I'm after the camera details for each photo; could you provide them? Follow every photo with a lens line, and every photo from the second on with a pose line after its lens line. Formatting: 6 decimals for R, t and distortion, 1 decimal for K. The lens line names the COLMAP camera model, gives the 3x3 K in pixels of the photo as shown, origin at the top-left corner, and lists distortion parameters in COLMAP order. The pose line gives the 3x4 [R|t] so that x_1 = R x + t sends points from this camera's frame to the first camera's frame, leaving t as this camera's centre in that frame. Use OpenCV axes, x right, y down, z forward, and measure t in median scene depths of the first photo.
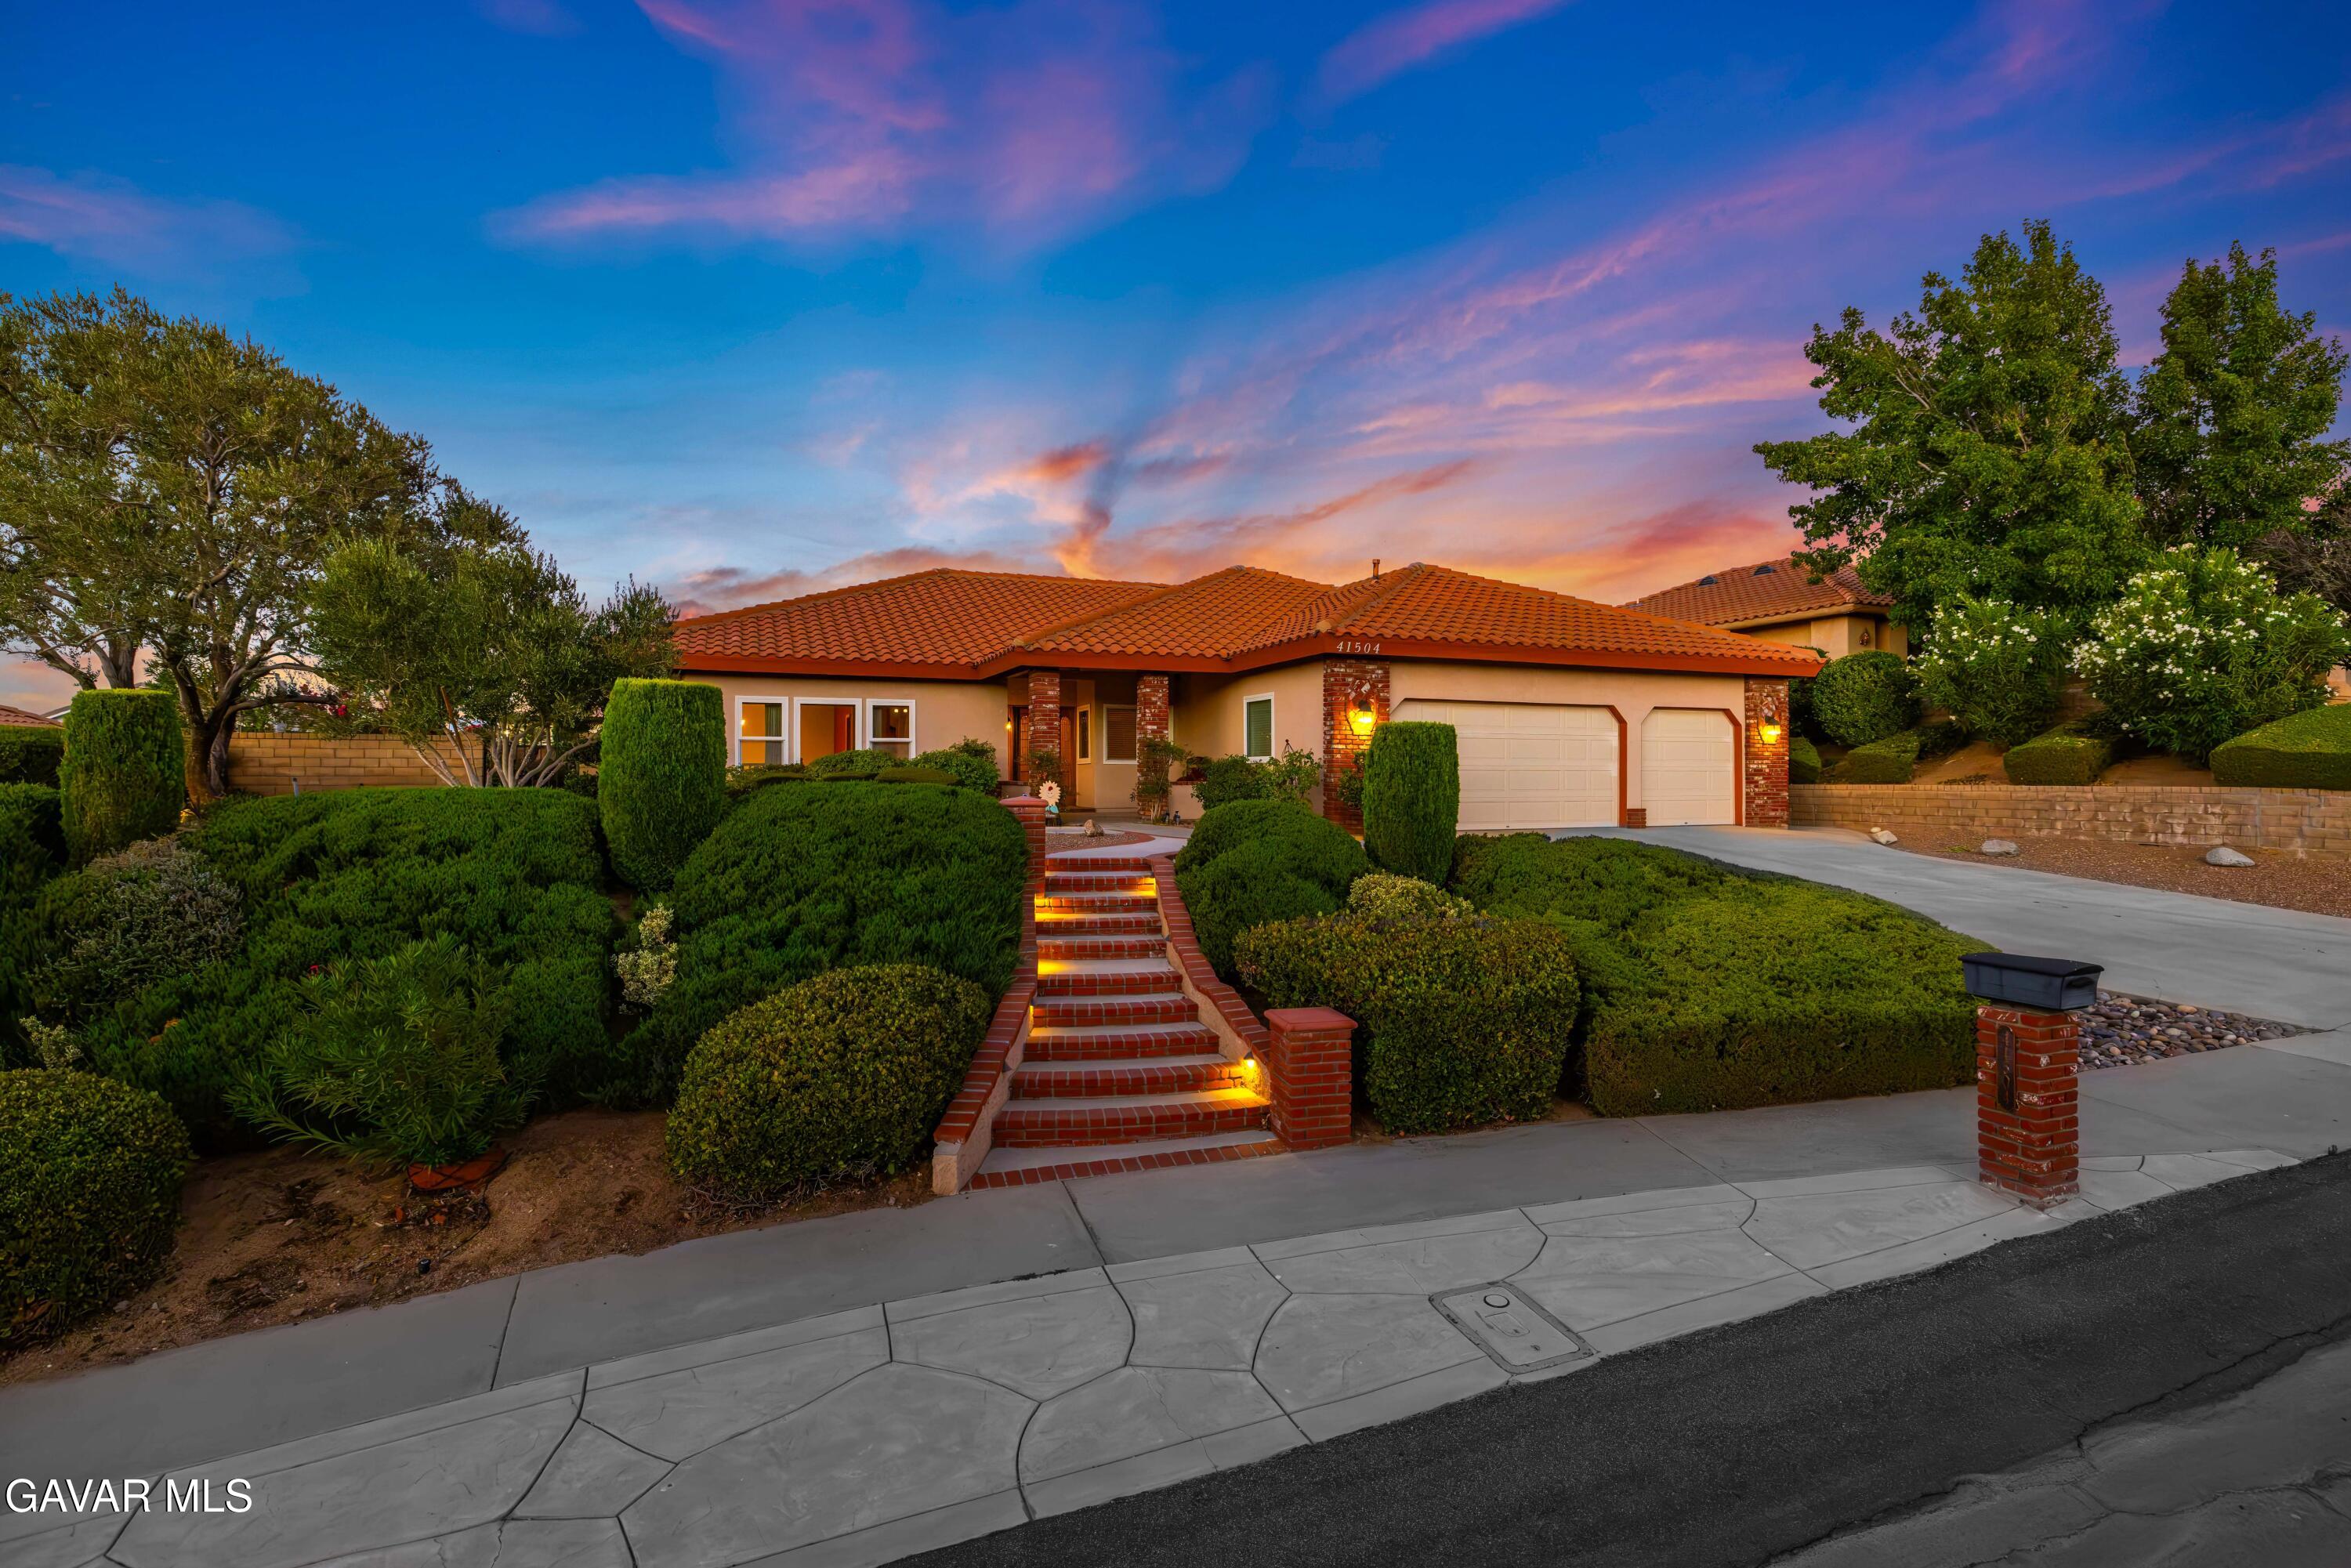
lens RADIAL K [[1089.0, 0, 1175.5], [0, 1089.0, 784.0], [0, 0, 1]] dist [0.004152, 0.000038]
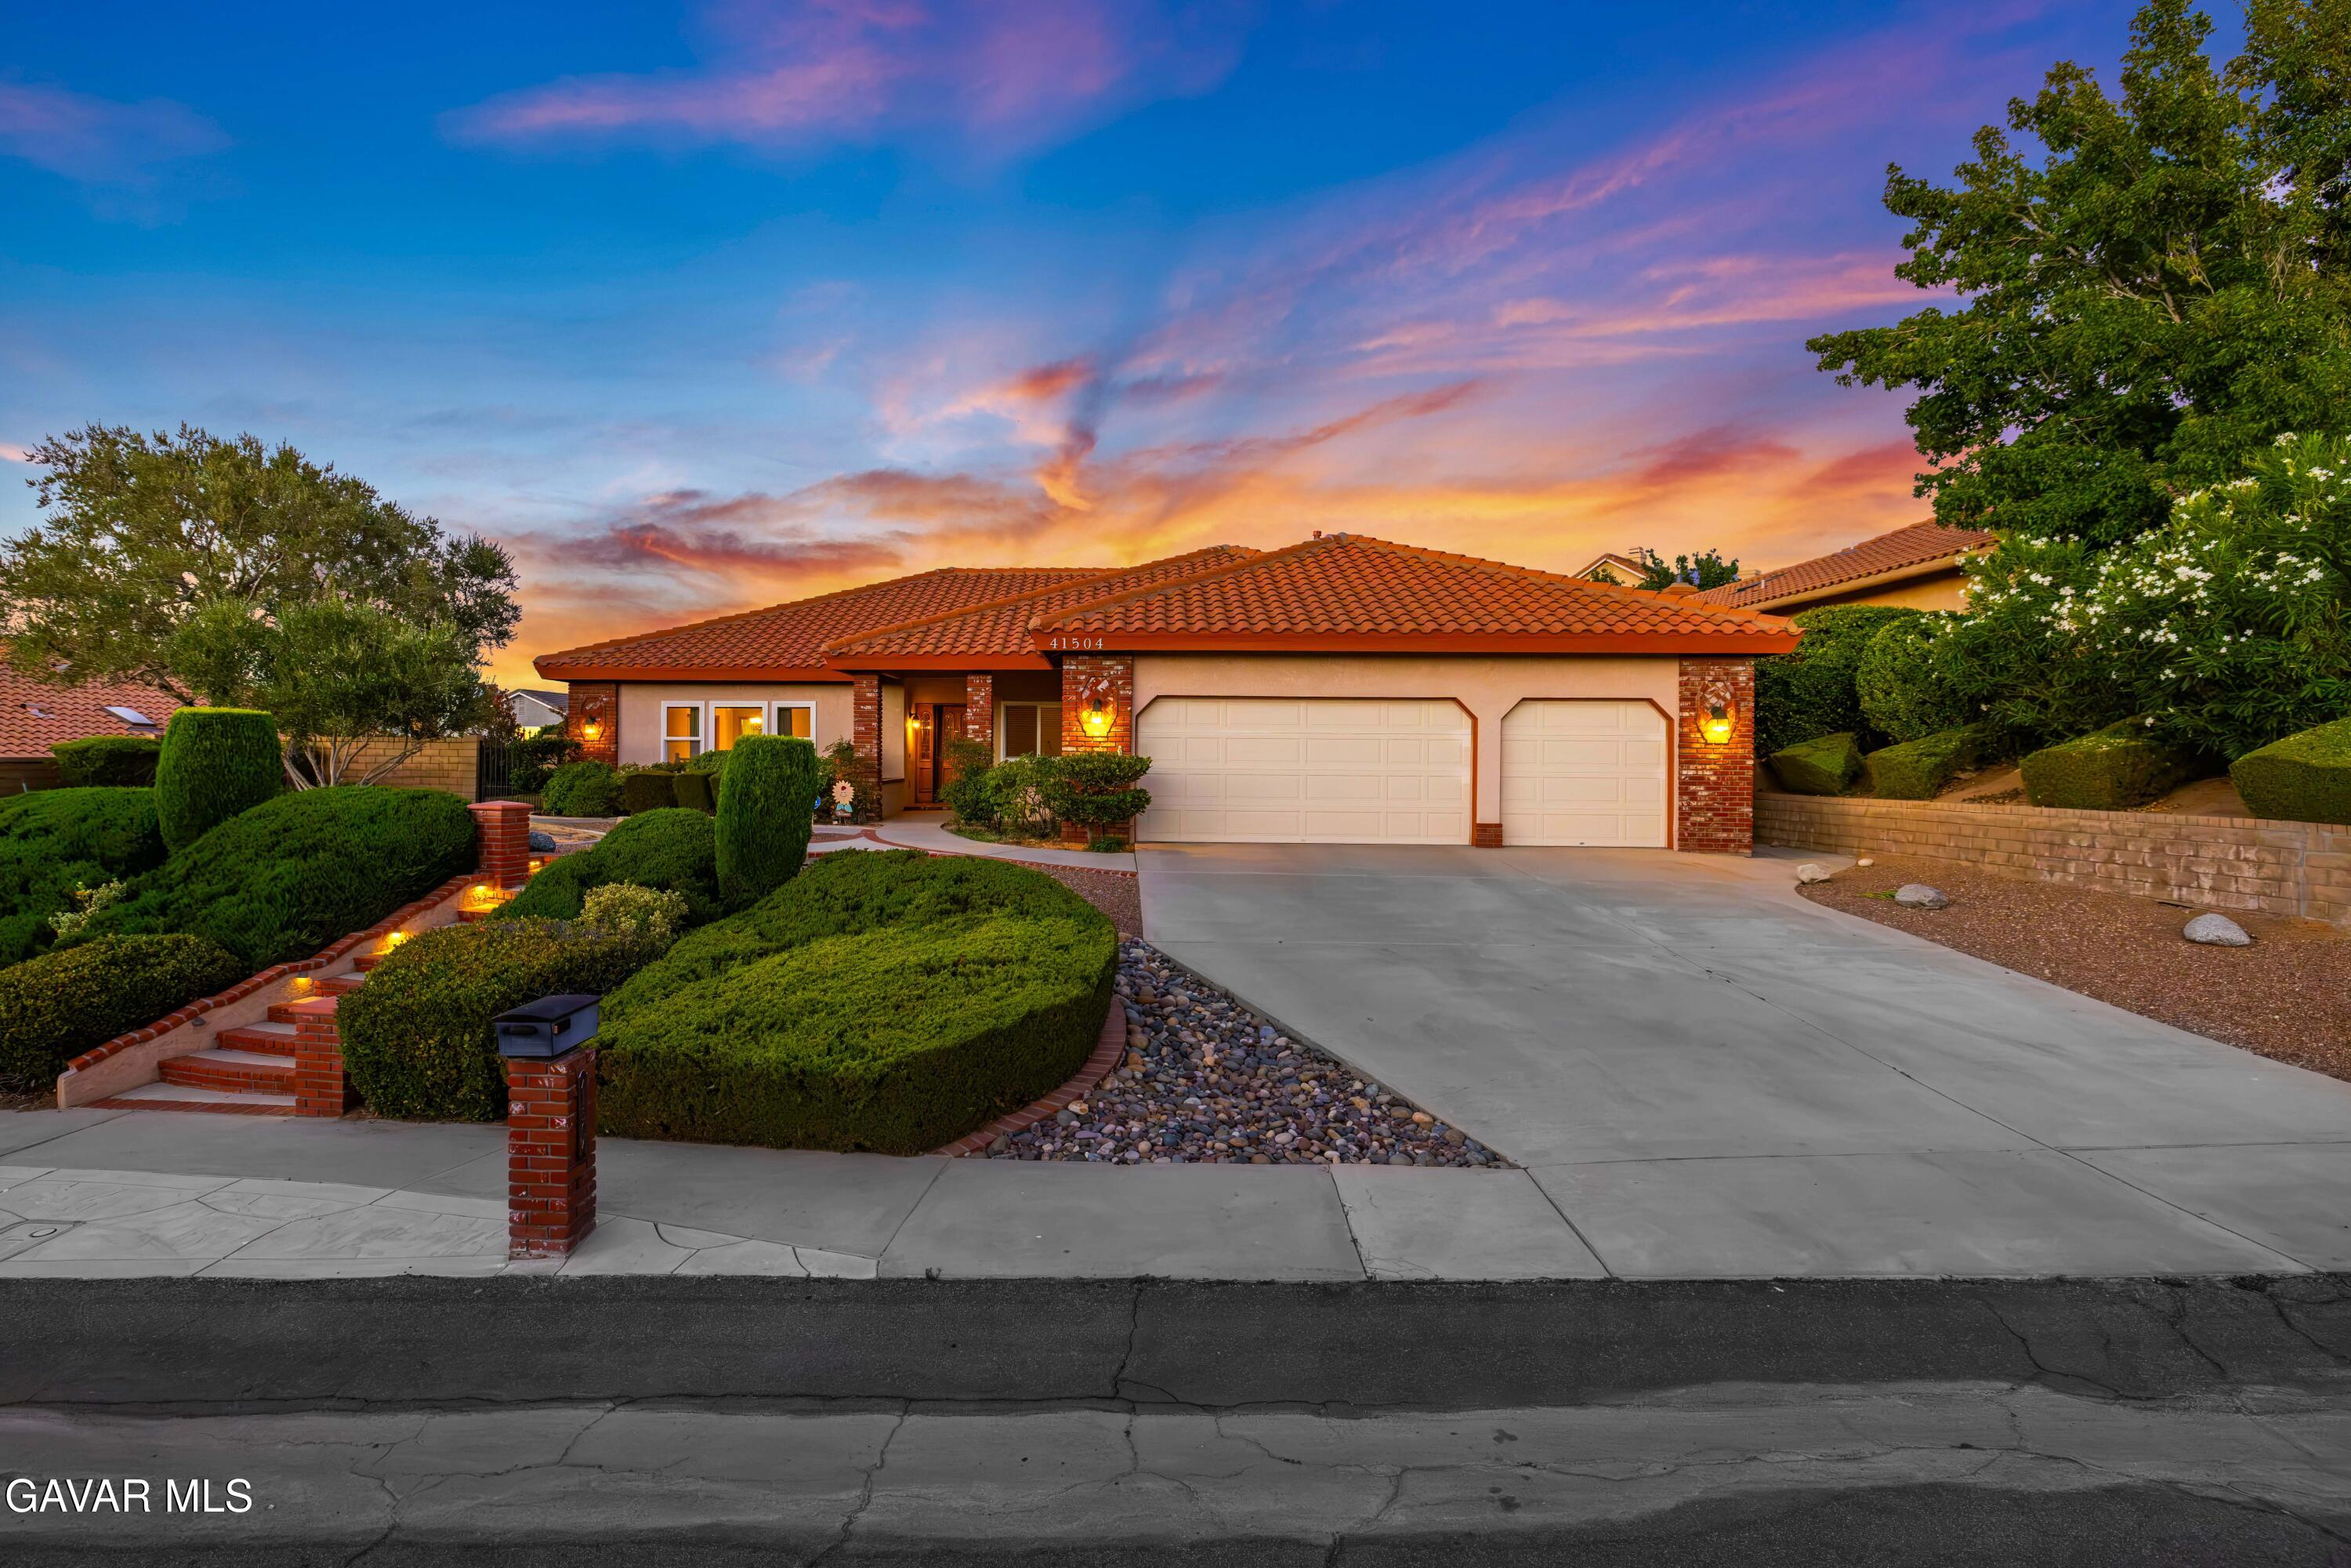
lens RADIAL K [[1177.5, 0, 1175.5], [0, 1177.5, 784.0], [0, 0, 1]] dist [-0.002495, -0.000316]
pose [[0.906584, 0.016625, -0.421699, 0.599087], [-0.010522, 0.999804, 0.016795, -0.020048], [0.421895, -0.010789, 0.906581, 0.103679]]
